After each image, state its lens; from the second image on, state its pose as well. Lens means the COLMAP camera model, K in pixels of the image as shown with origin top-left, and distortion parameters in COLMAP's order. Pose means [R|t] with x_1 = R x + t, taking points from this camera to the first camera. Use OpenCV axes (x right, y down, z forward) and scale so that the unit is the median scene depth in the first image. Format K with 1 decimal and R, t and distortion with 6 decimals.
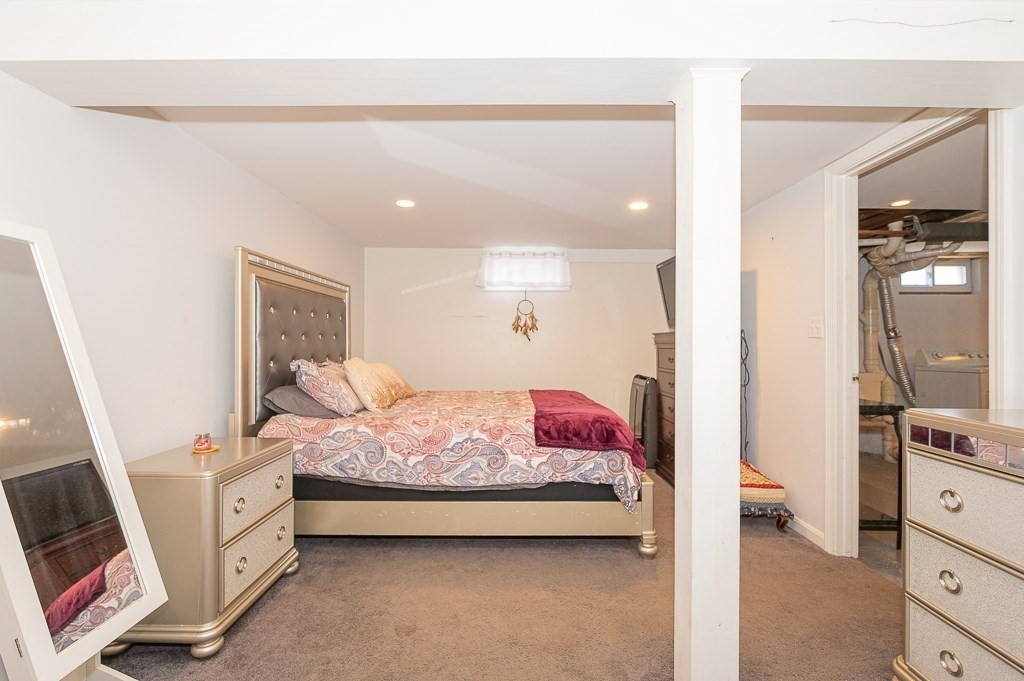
lens RADIAL K [[450.7, 0, 512.0], [0, 450.7, 340.5], [0, 0, 1]] dist [0.000008, -0.000056]
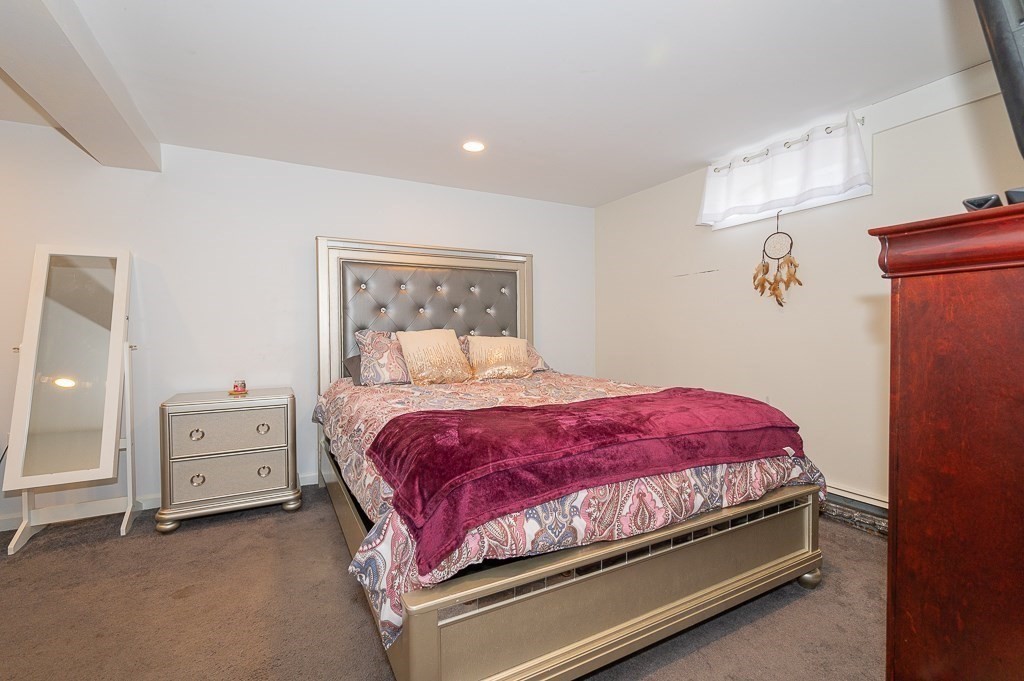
lens RADIAL K [[450.7, 0, 512.0], [0, 450.7, 340.5], [0, 0, 1]] dist [0.000008, -0.000056]
pose [[0.486980, 0.011066, -0.873343, 0.358527], [0.004230, 0.999878, 0.015028, 0.033100], [0.873403, -0.011013, 0.486873, 0.442015]]
